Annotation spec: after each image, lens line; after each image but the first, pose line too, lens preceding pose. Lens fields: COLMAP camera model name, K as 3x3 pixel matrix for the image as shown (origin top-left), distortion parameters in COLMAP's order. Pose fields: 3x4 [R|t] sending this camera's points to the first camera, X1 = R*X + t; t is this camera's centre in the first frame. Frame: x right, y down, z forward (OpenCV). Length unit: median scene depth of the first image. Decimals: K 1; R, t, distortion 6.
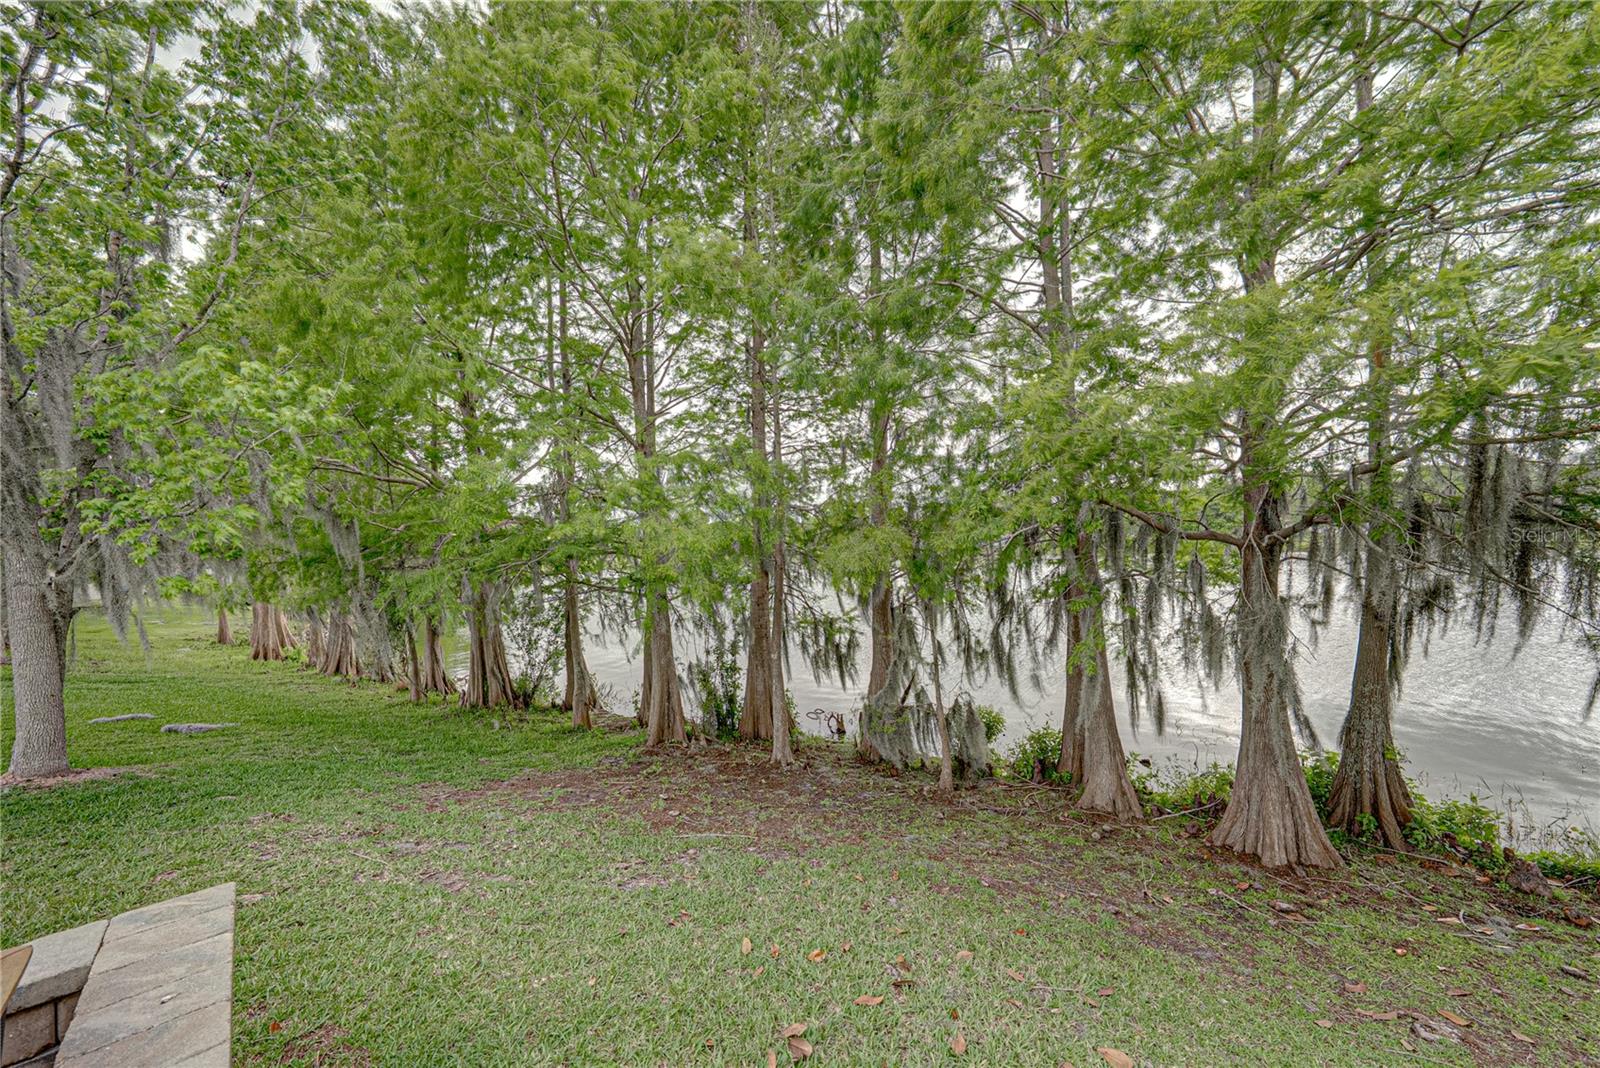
lens RADIAL K [[580.8, 0, 787.6], [0, 580.8, 553.5], [0, 0, 1]] dist [-0.000669, 0.000187]
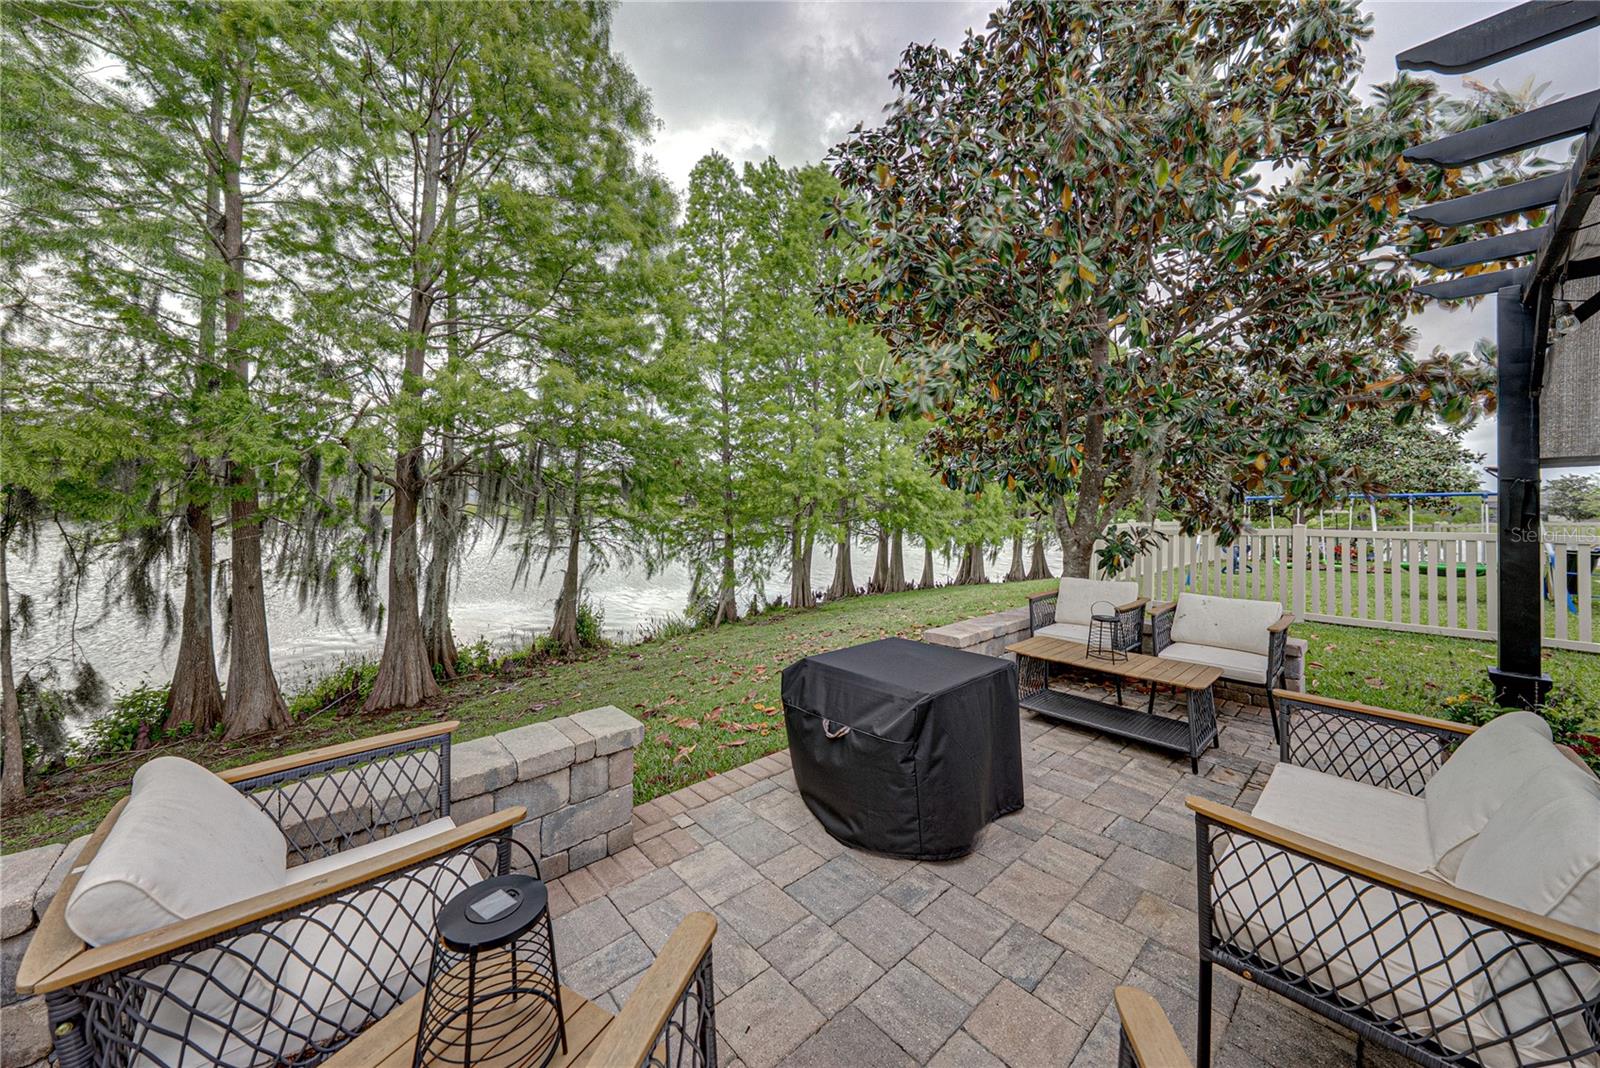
lens RADIAL K [[571.1, 0, 801.0], [0, 571.1, 503.8], [0, 0, 1]] dist [0.000049, 0.000074]
pose [[0.014494, 0.035140, 0.999277, -0.442919], [-0.004685, 0.999374, -0.035075, 0.047175], [-0.999884, -0.004173, 0.014650, -0.013882]]
